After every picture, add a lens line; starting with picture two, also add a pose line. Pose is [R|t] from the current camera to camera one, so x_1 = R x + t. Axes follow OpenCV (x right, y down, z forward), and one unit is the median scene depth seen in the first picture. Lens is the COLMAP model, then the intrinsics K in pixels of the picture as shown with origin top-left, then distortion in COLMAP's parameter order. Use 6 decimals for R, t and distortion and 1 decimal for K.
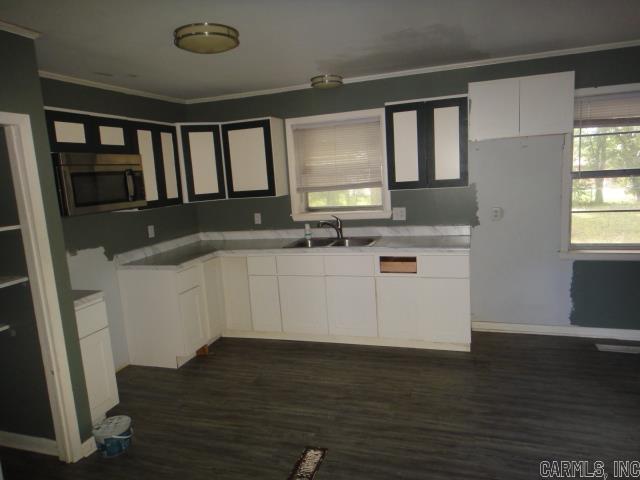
lens RADIAL K [[450.5, 0, 318.4], [0, 450.5, 243.6], [0, 0, 1]] dist [-0.001468, 0.006226]
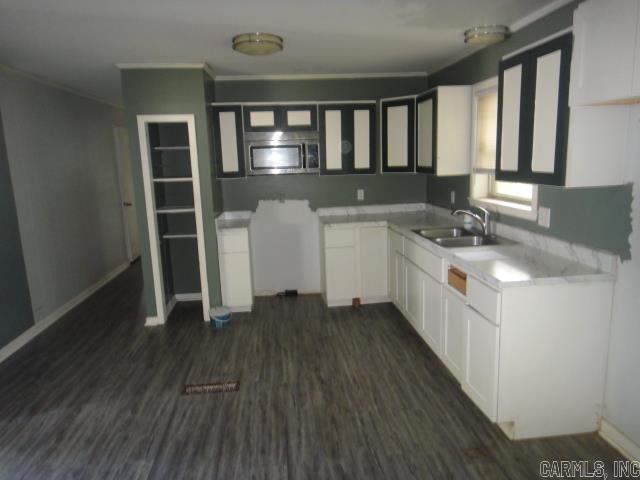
lens RADIAL K [[450.5, 0, 316.2], [0, 450.5, 236.5], [0, 0, 1]] dist [-0.001468, 0.006226]
pose [[0.397549, 0.211589, -0.892852, 0.773884], [-0.140369, 0.975621, 0.168703, -0.121429], [0.906781, 0.058262, 0.417557, 0.478688]]
